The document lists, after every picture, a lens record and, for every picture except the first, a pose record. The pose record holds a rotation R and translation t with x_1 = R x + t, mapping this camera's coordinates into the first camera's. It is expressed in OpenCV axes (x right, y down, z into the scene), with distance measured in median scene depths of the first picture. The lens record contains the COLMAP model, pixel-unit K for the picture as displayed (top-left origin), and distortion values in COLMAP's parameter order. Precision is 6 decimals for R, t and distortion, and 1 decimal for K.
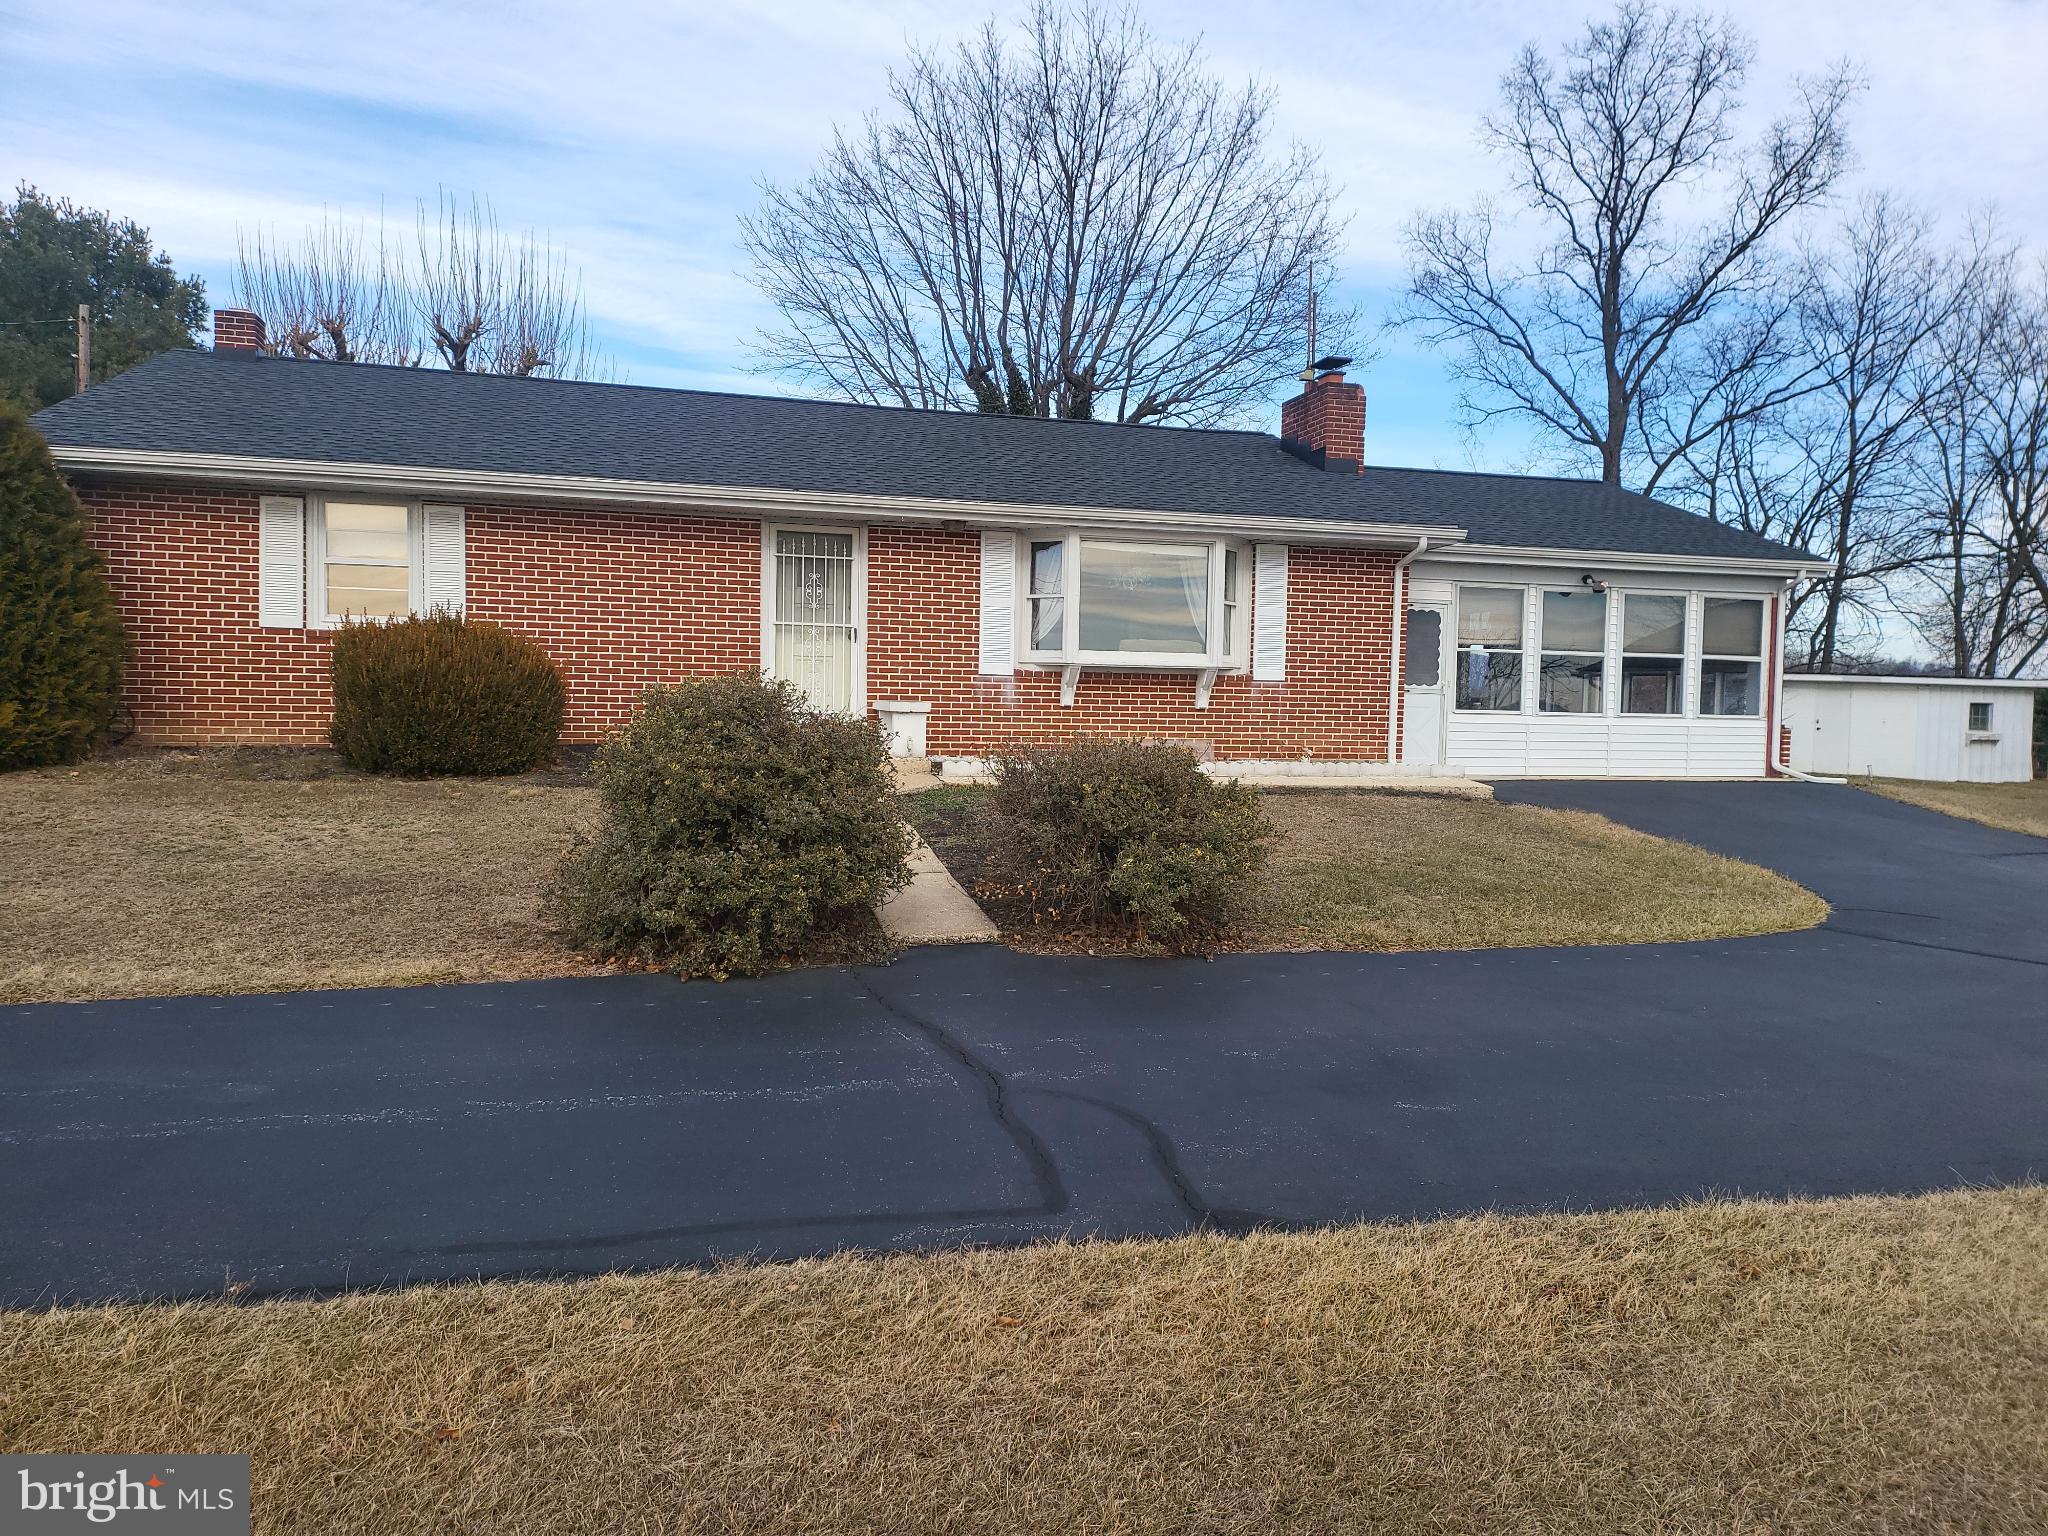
lens RADIAL K [[1440.4, 0, 1013.1], [0, 1440.4, 759.2], [0, 0, 1]] dist [0.076515, -0.085382]
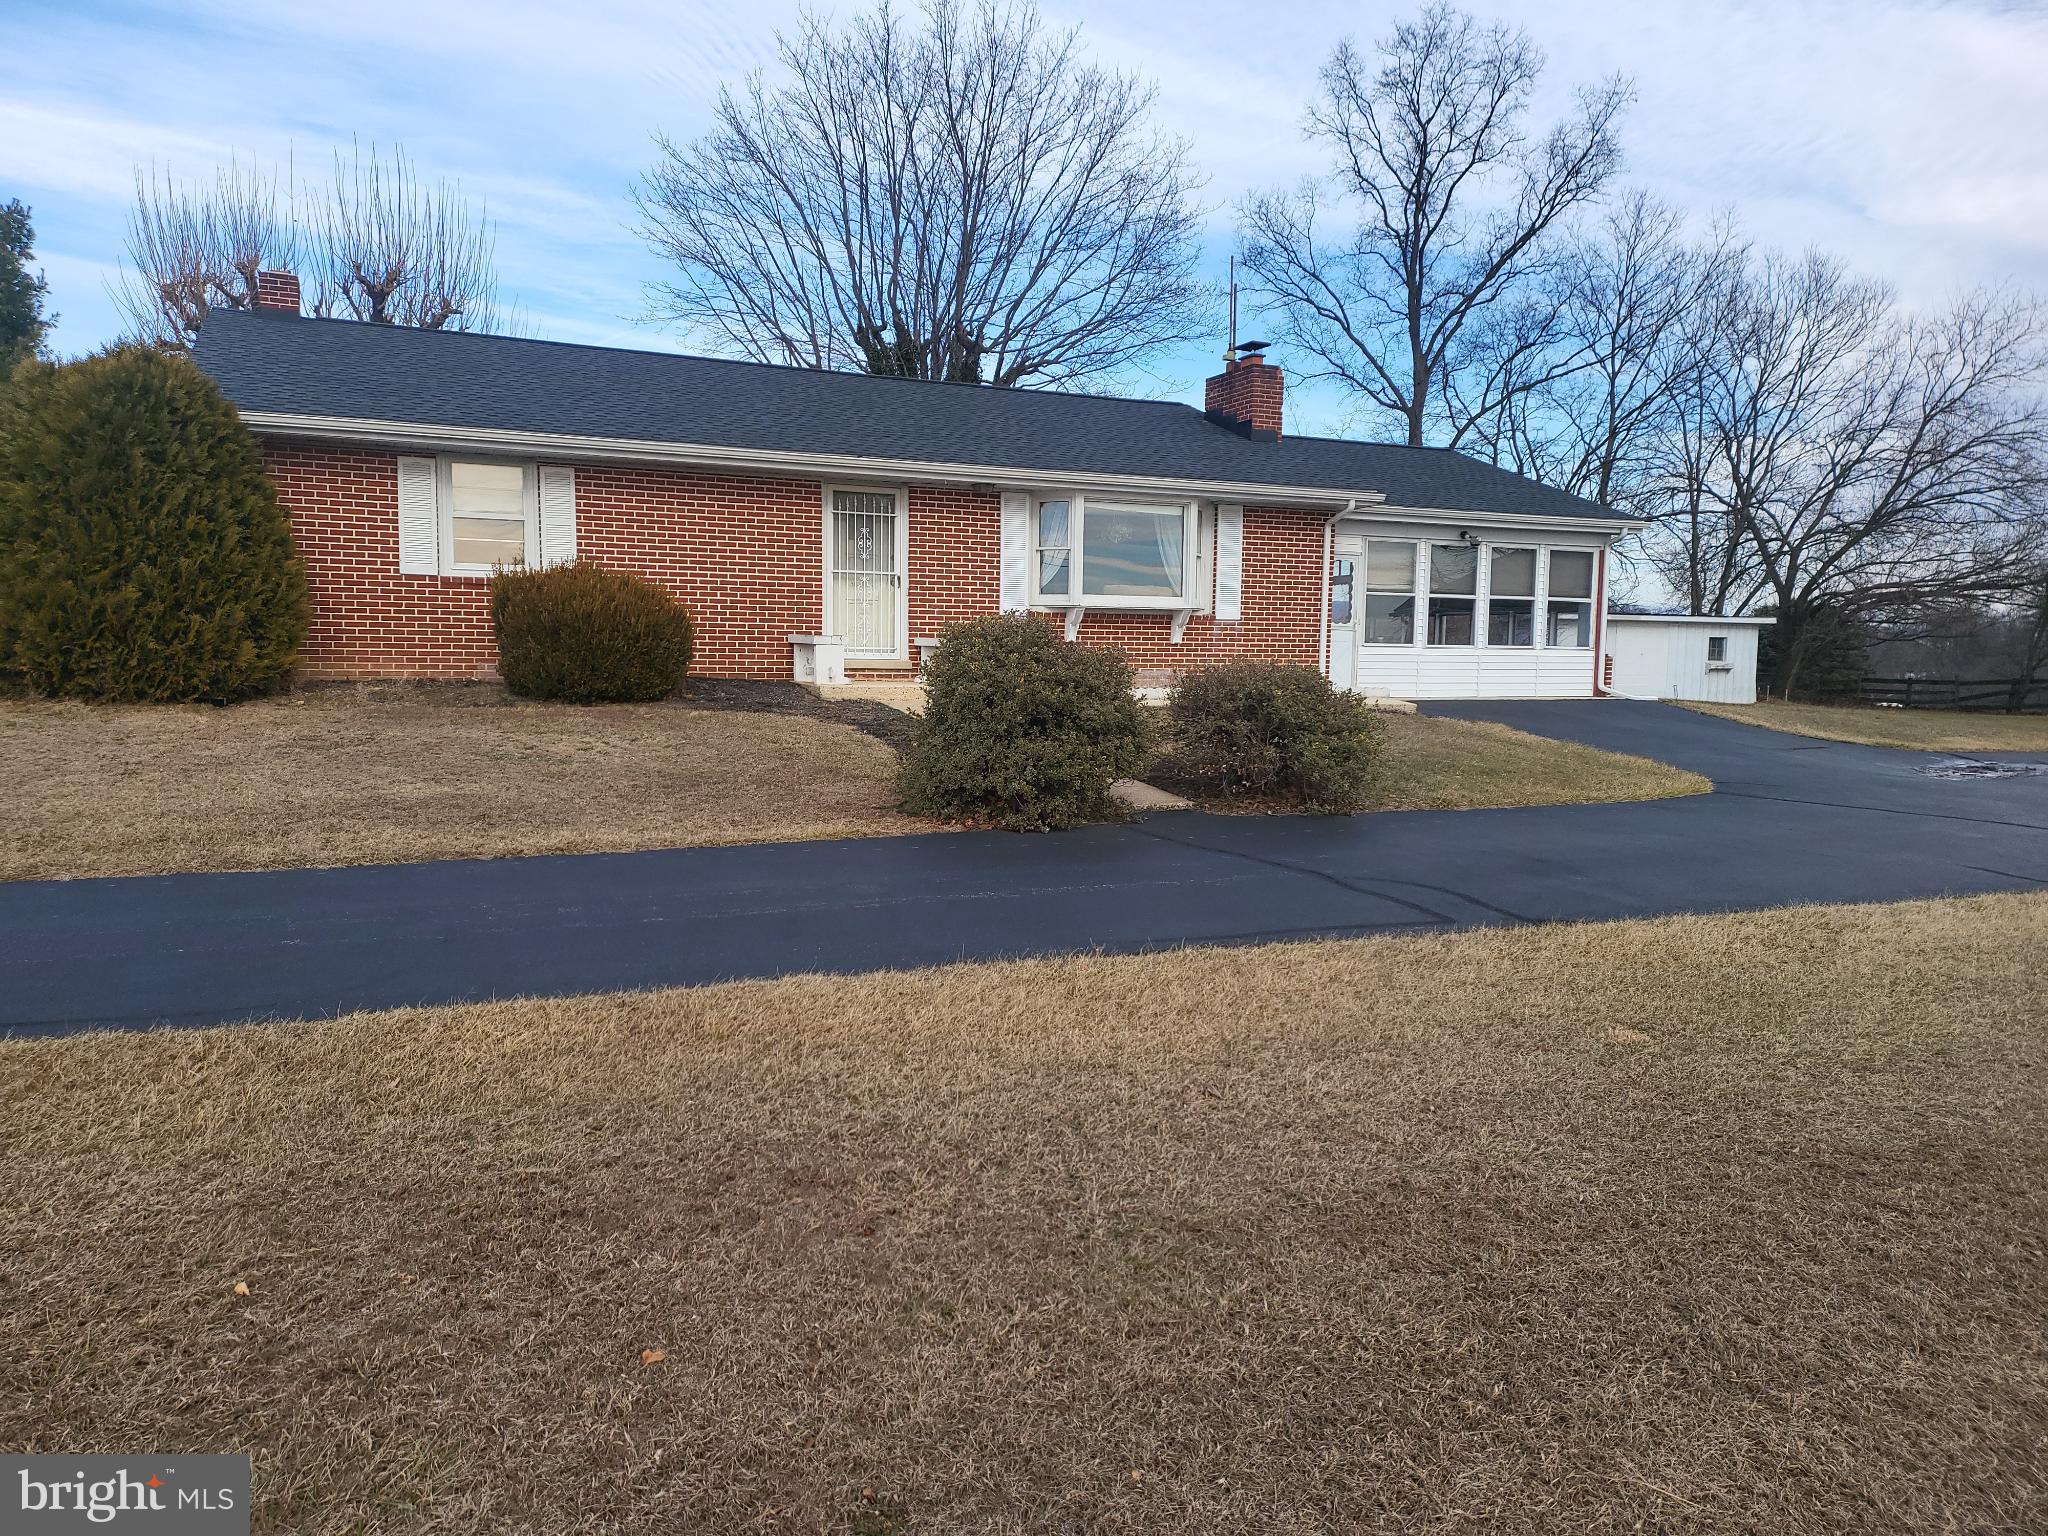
lens RADIAL K [[1440.4, 0, 1003.4], [0, 1440.4, 764.1], [0, 0, 1]] dist [0.076515, -0.085382]
pose [[0.987553, -0.019078, 0.156124, -0.165101], [0.012430, 0.998979, 0.043444, 0.009199], [-0.156793, -0.040963, 0.986782, -0.132257]]
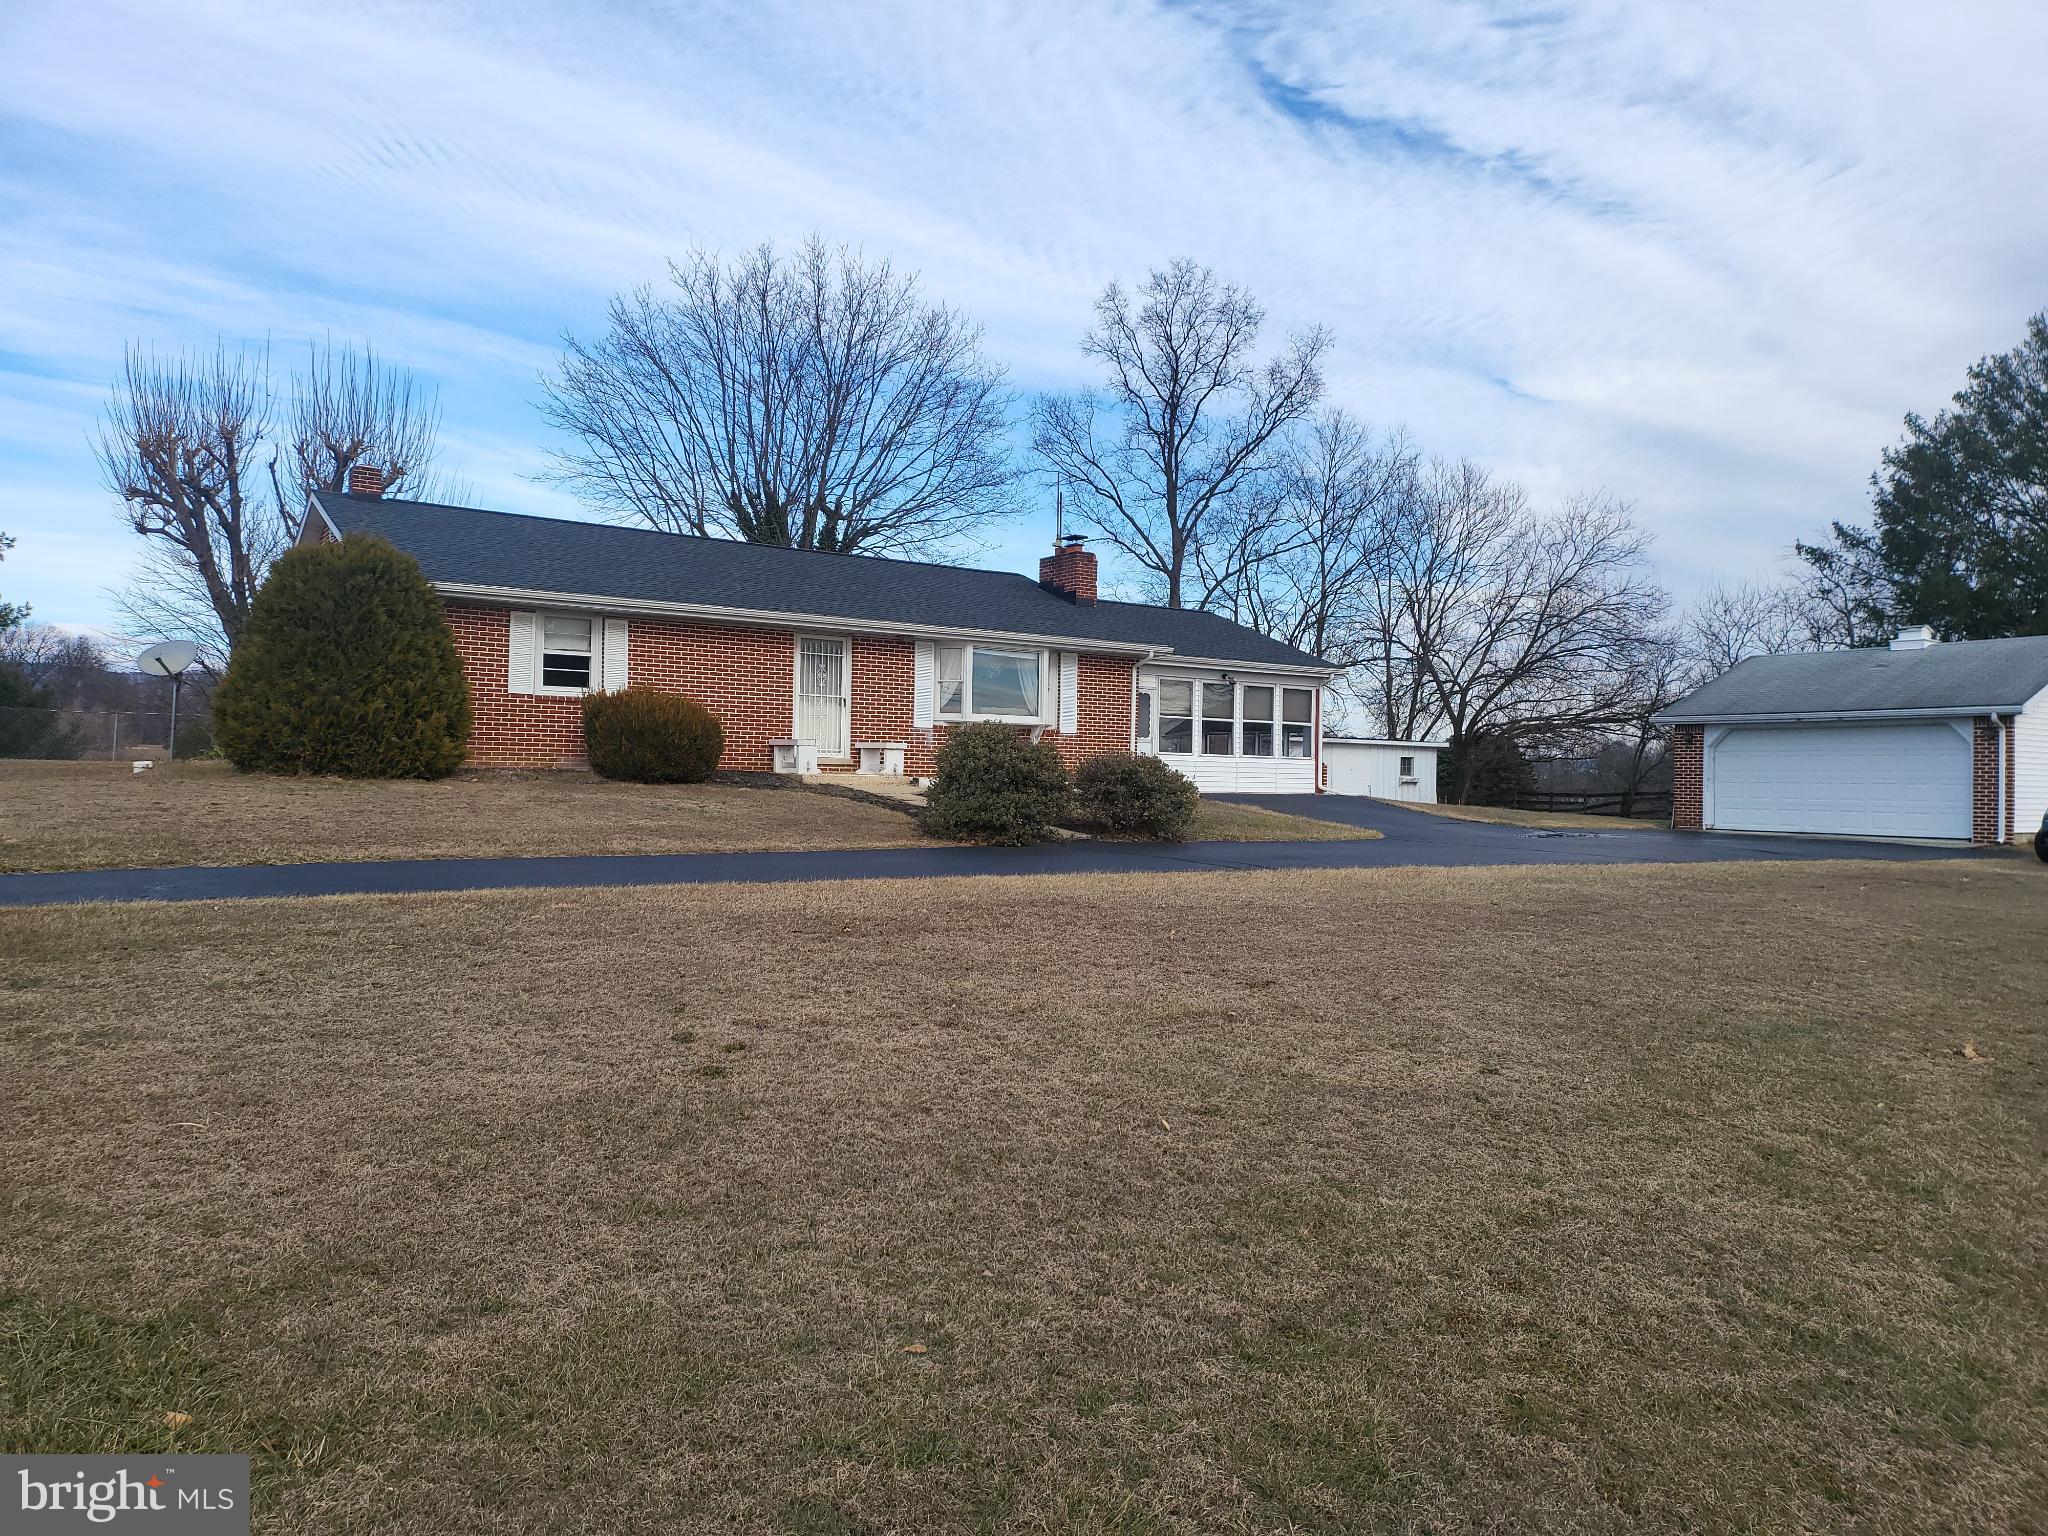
lens RADIAL K [[1440.4, 0, 1027.9], [0, 1440.4, 747.2], [0, 0, 1]] dist [0.076515, -0.085382]
pose [[0.941484, 0.004428, 0.337027, -0.362754], [0.013773, 0.998573, -0.051594, 0.040002], [-0.336775, 0.053217, 0.940080, -0.467787]]
